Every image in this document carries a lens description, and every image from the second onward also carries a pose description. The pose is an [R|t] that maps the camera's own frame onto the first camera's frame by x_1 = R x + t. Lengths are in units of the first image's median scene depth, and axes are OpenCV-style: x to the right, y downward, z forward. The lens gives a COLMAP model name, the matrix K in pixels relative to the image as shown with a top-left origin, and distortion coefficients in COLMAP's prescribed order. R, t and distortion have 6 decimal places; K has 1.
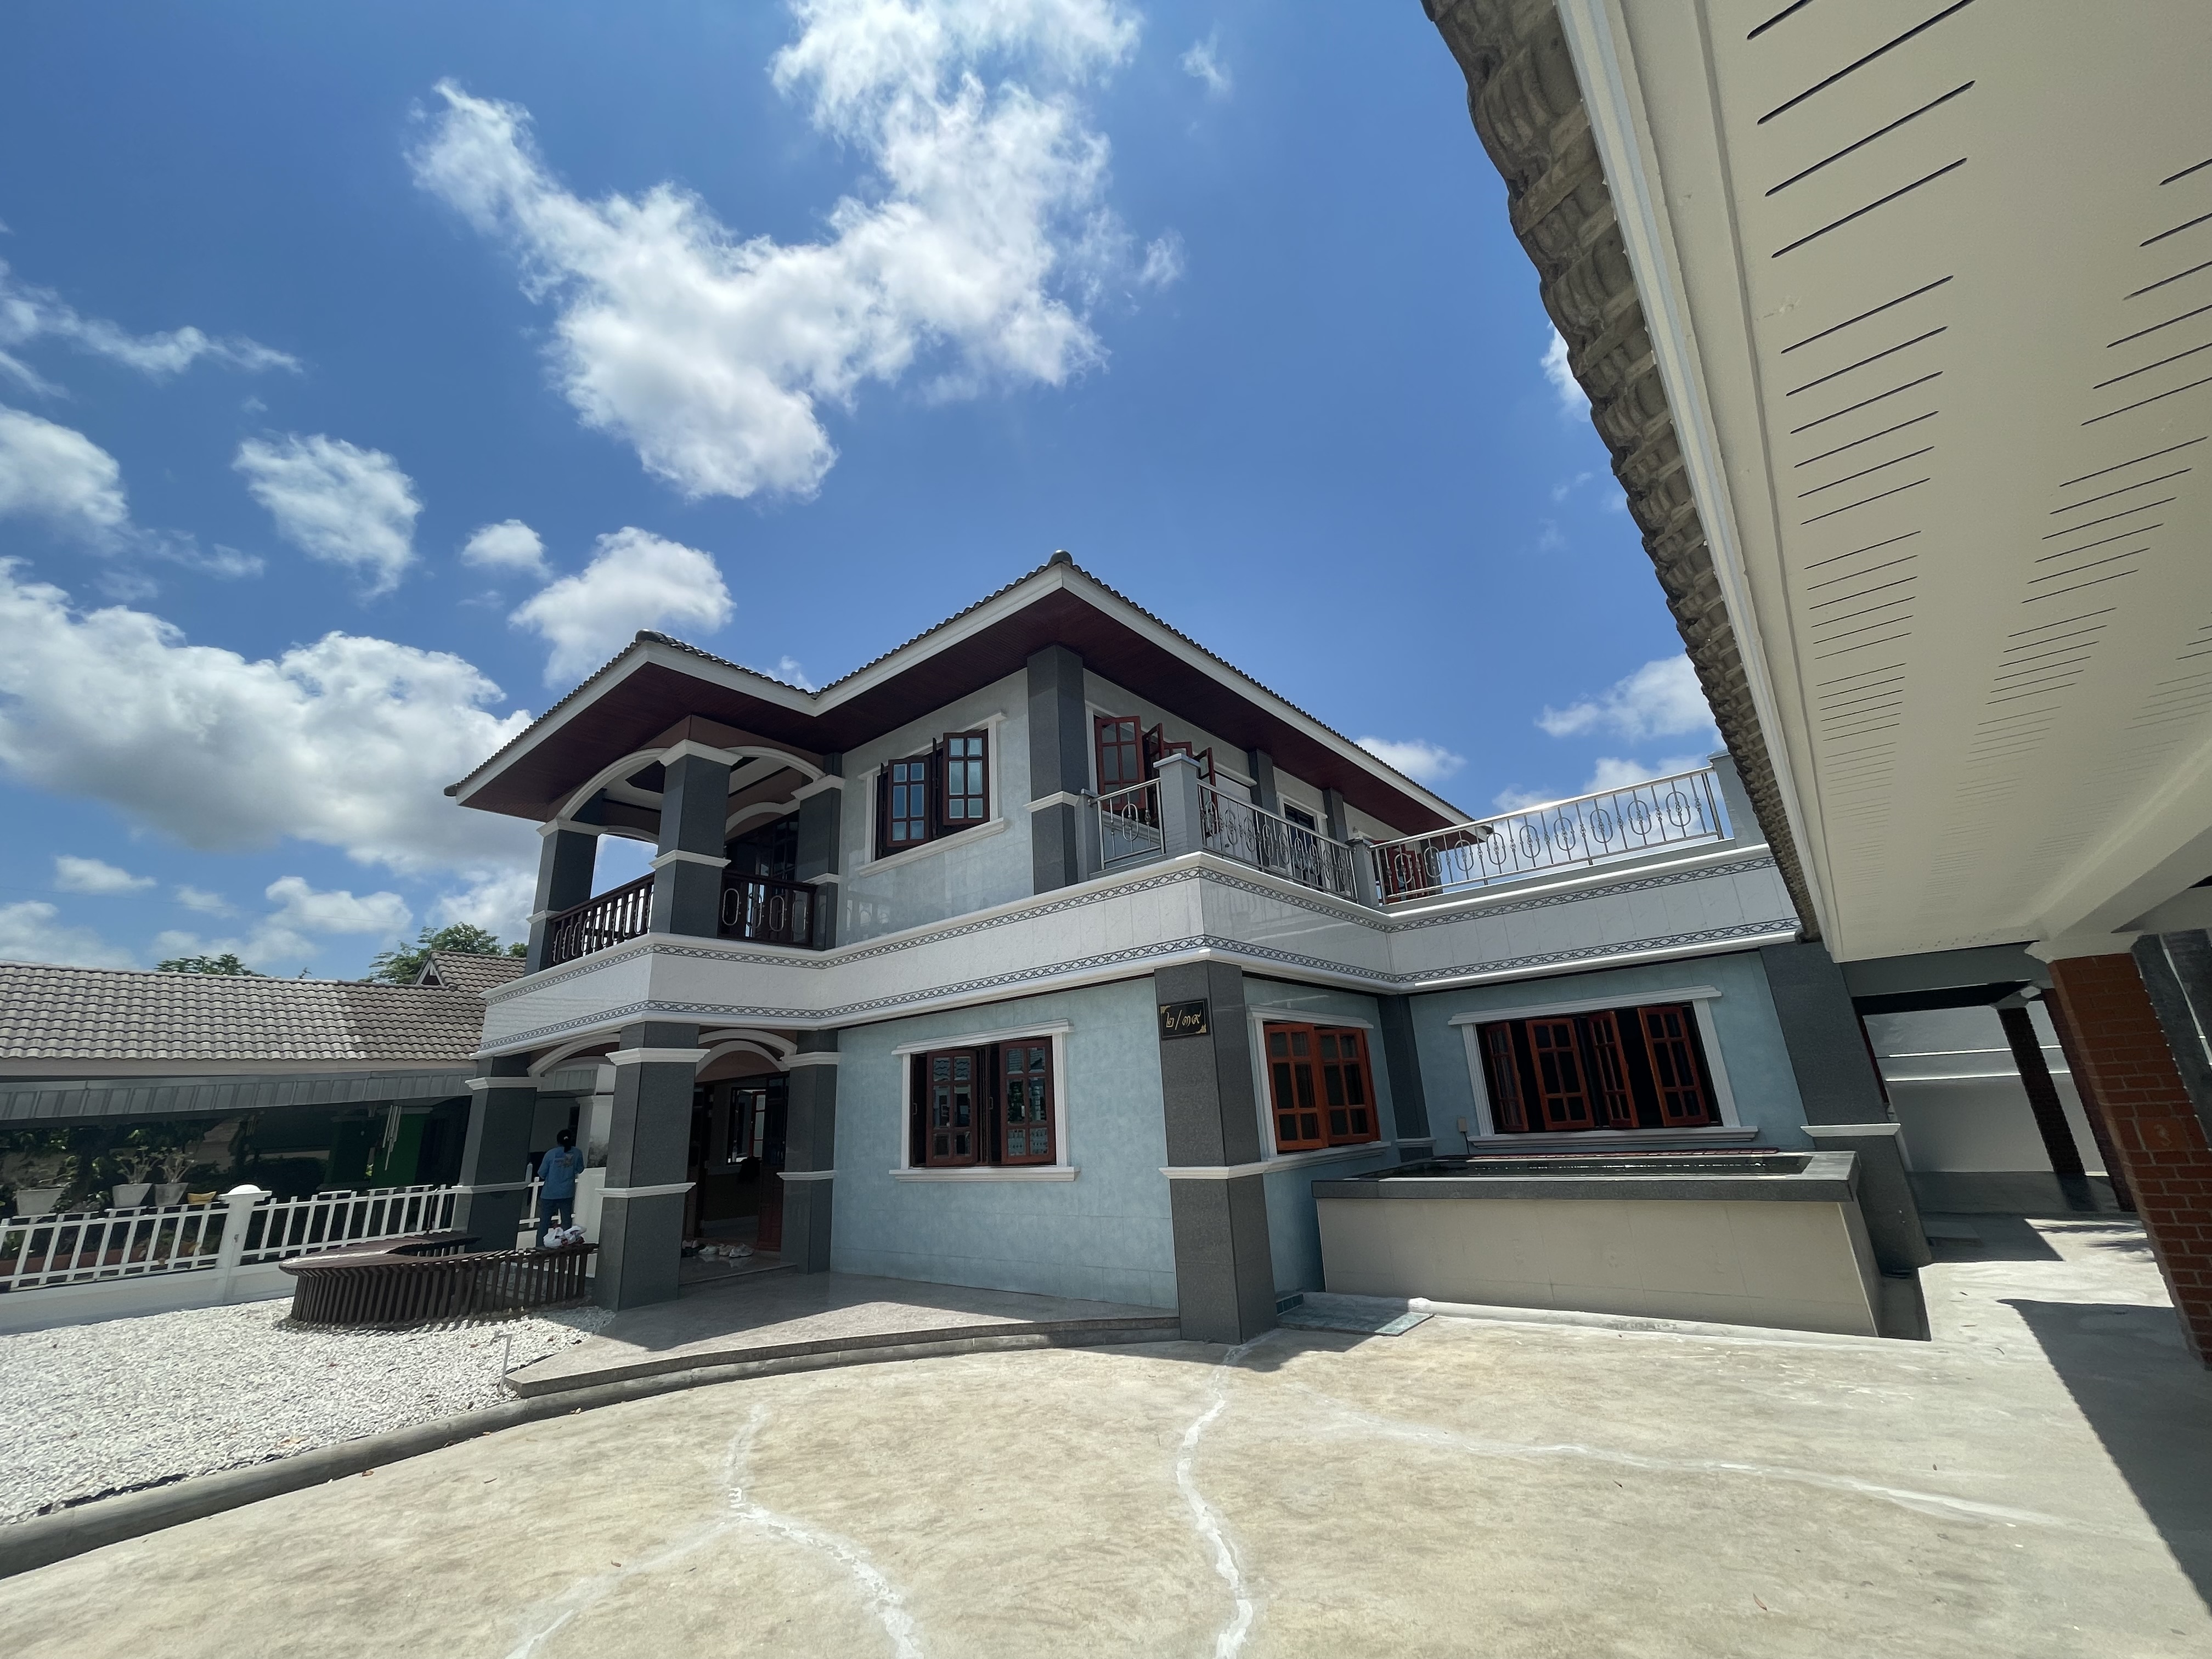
lens RADIAL K [[902.3, 0, 1107.7], [0, 902.3, 826.9], [0, 0, 1]] dist [-0.000364, -0.000205]
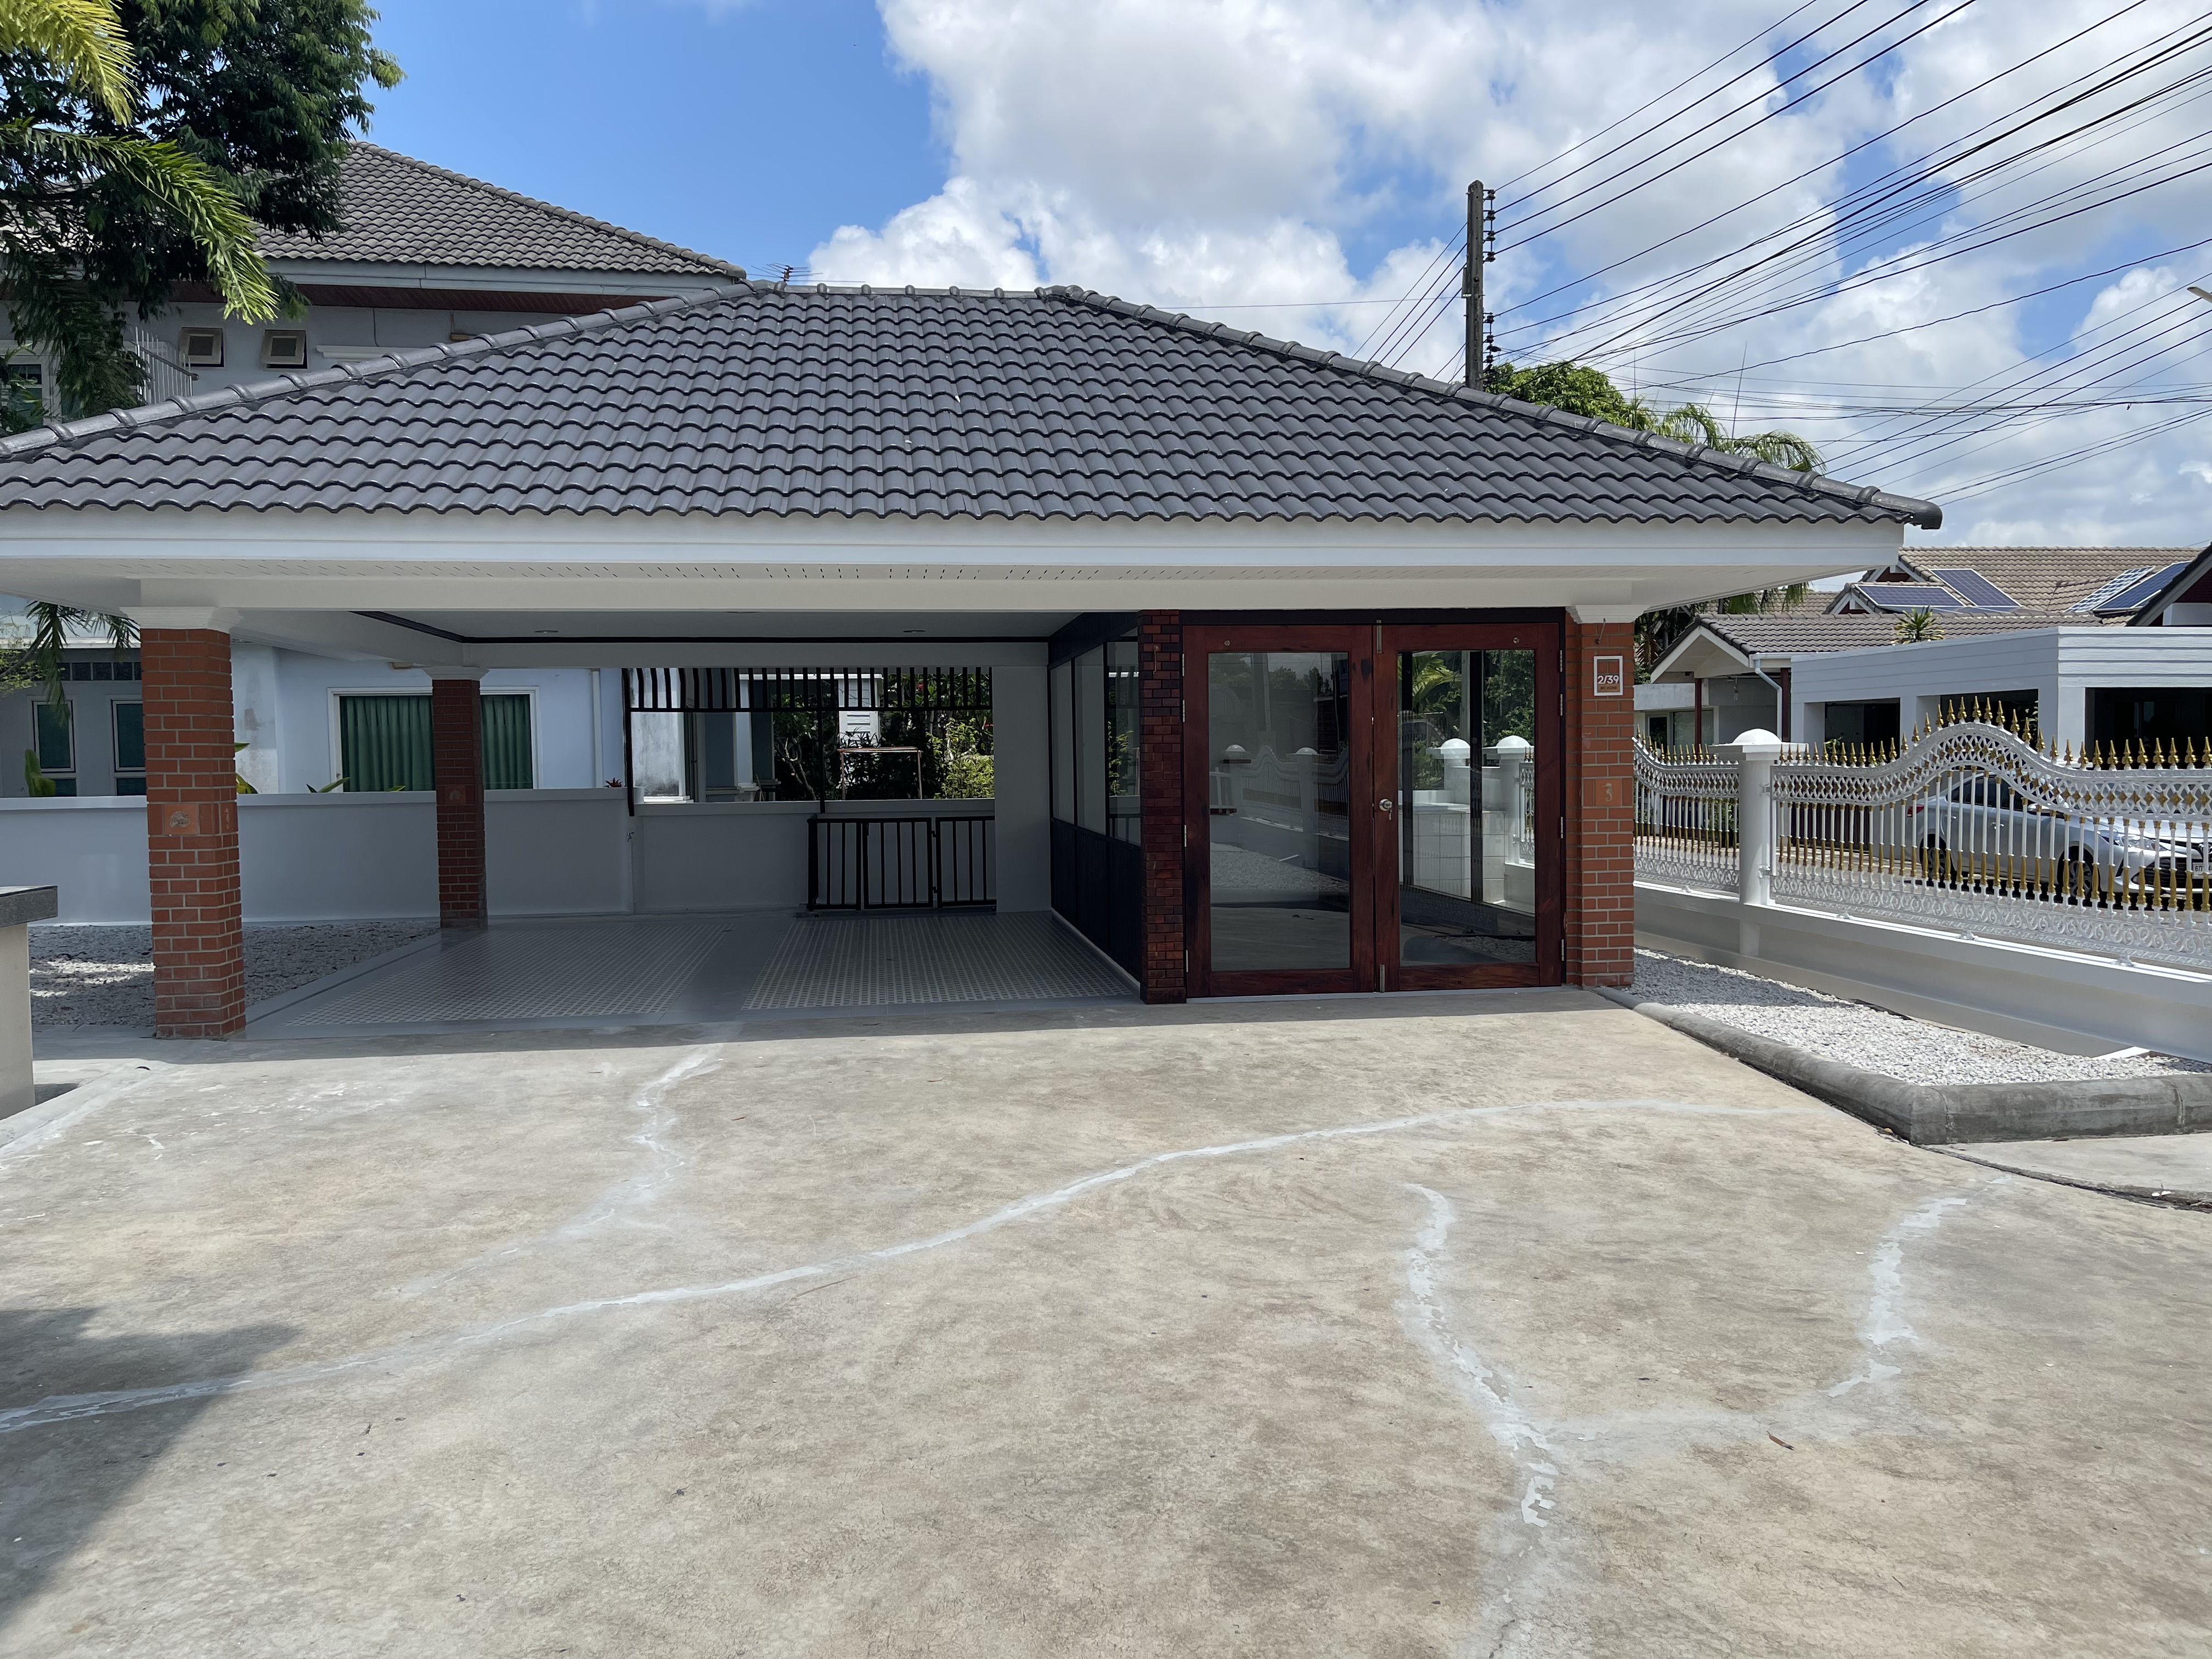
lens RADIAL K [[1610.4, 0, 1106.0], [0, 1610.4, 829.5], [0, 0, 1]] dist [0.002665, -0.035460]
pose [[-0.726913, 0.035321, 0.685820, -0.787314], [-0.155862, 0.964129, -0.214855, 0.631150], [-0.668808, -0.263074, -0.695333, 1.730595]]
